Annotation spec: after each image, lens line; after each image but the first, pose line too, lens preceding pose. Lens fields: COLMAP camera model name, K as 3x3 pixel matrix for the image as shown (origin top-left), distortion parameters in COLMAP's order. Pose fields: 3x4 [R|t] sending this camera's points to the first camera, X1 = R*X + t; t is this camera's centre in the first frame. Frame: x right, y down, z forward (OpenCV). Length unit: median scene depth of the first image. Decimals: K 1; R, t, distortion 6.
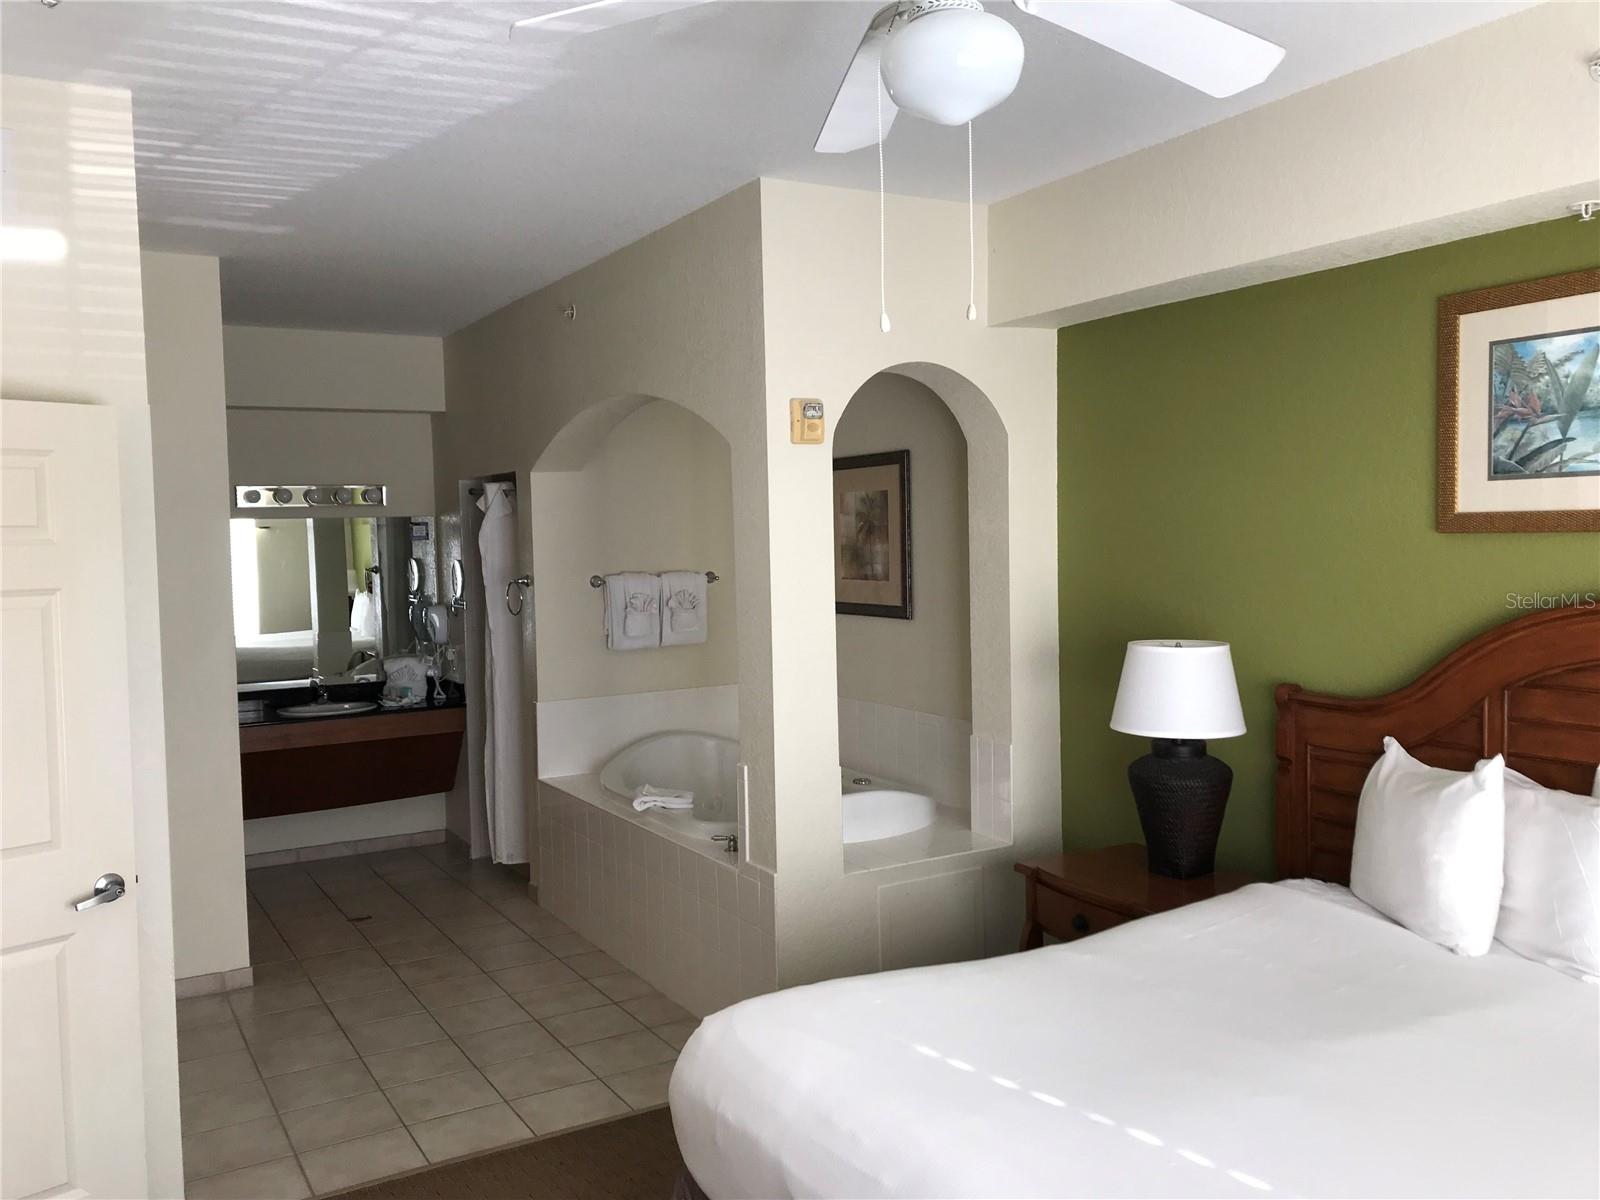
lens RADIAL K [[1297.8, 0, 800.0], [0, 1297.8, 600.0], [0, 0, 1]] dist [0.100110, -0.115200]
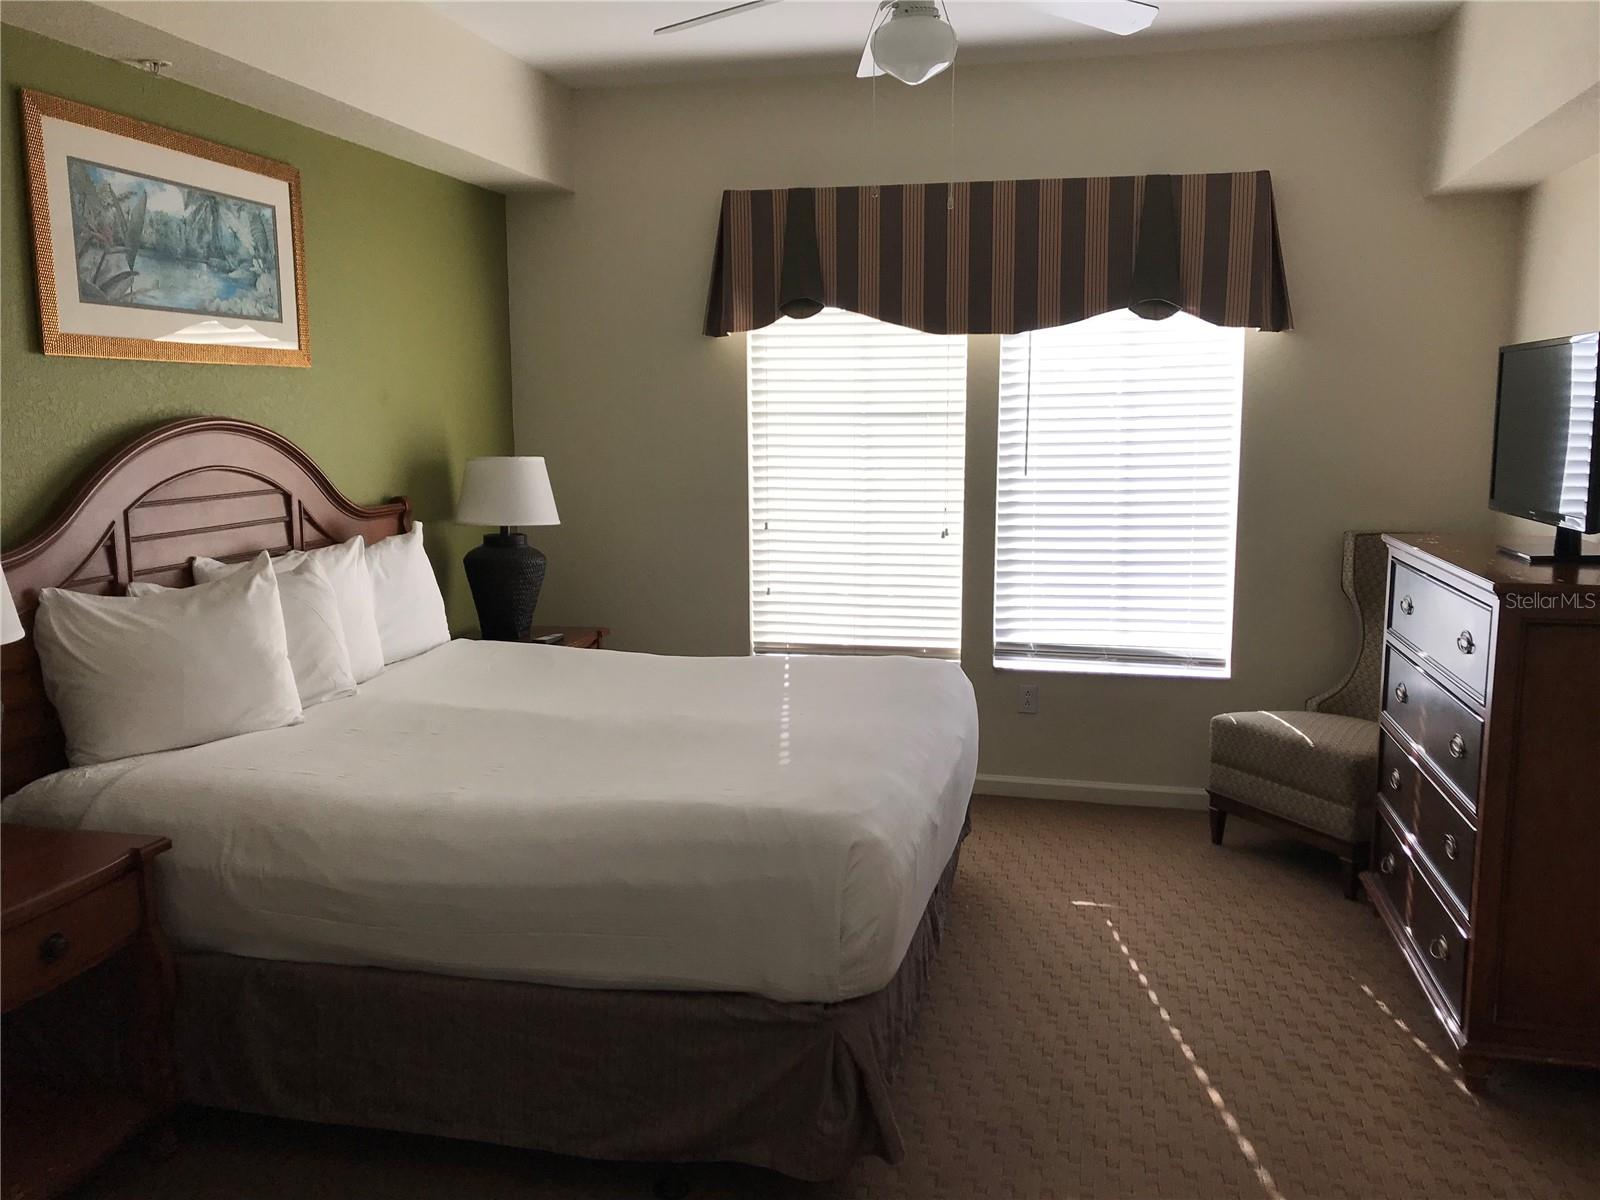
lens RADIAL K [[1350.1, 0, 800.0], [0, 1350.1, 600.0], [0, 0, 1]] dist [0.002122, 0.000830]
pose [[-0.733001, -0.066177, 0.677001, -0.497109], [0.060305, 0.985016, 0.161578, -0.002651], [-0.677550, 0.159263, -0.718026, 1.241680]]
